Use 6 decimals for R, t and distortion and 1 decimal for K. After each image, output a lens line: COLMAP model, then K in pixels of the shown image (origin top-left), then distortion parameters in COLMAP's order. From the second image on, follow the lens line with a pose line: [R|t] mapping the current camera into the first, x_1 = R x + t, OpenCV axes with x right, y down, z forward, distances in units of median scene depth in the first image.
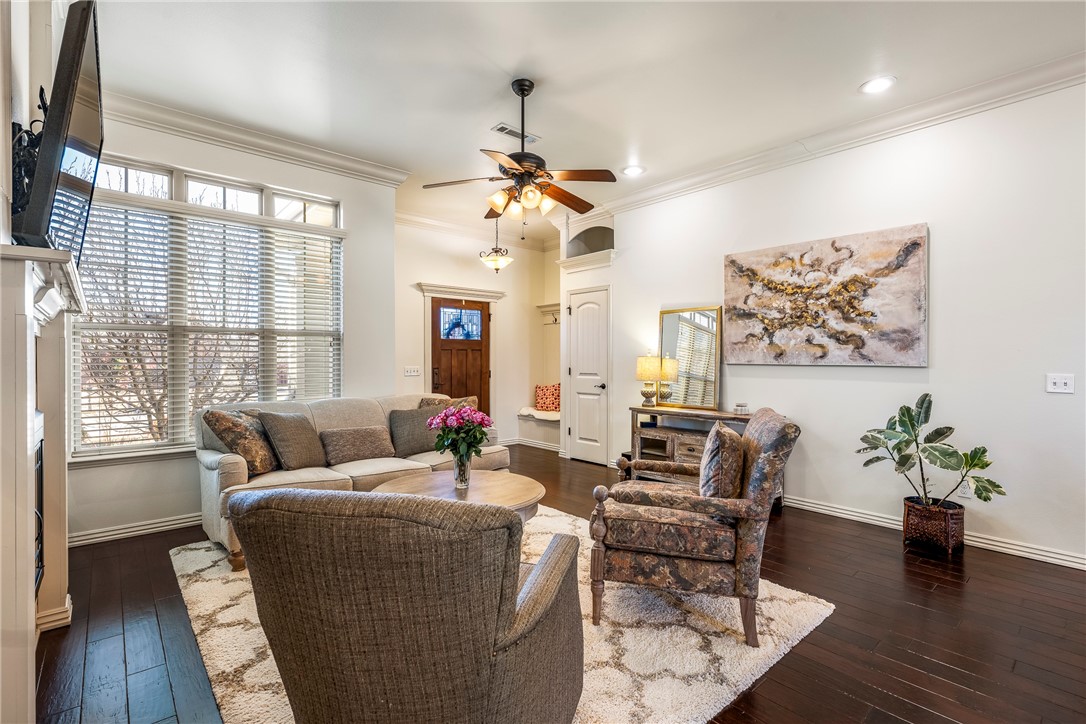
lens RADIAL K [[489.0, 0, 548.3], [0, 489.0, 356.1], [0, 0, 1]] dist [-0.001873, 0.000414]
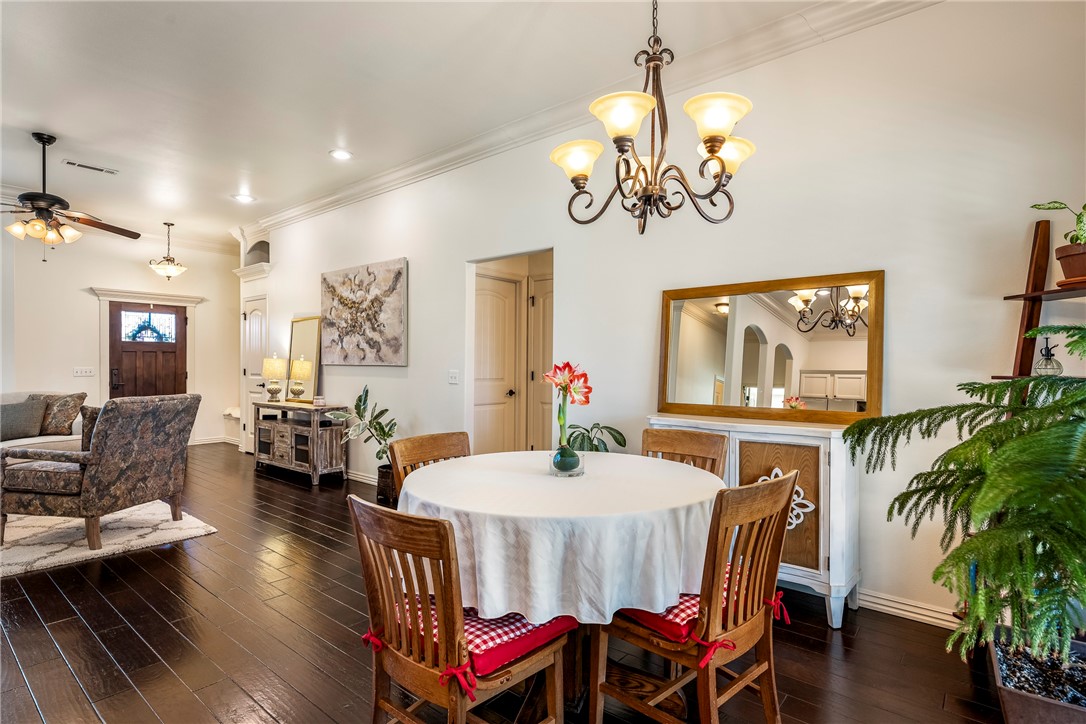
lens RADIAL K [[547.0, 0, 546.1], [0, 547.0, 364.8], [0, 0, 1]] dist [-0.000634, -0.000348]
pose [[0.989651, 0.003088, 0.143463, 0.772717], [-0.003941, 0.999976, 0.005659, 0.007256], [-0.143442, -0.006165, 0.989639, -0.430516]]
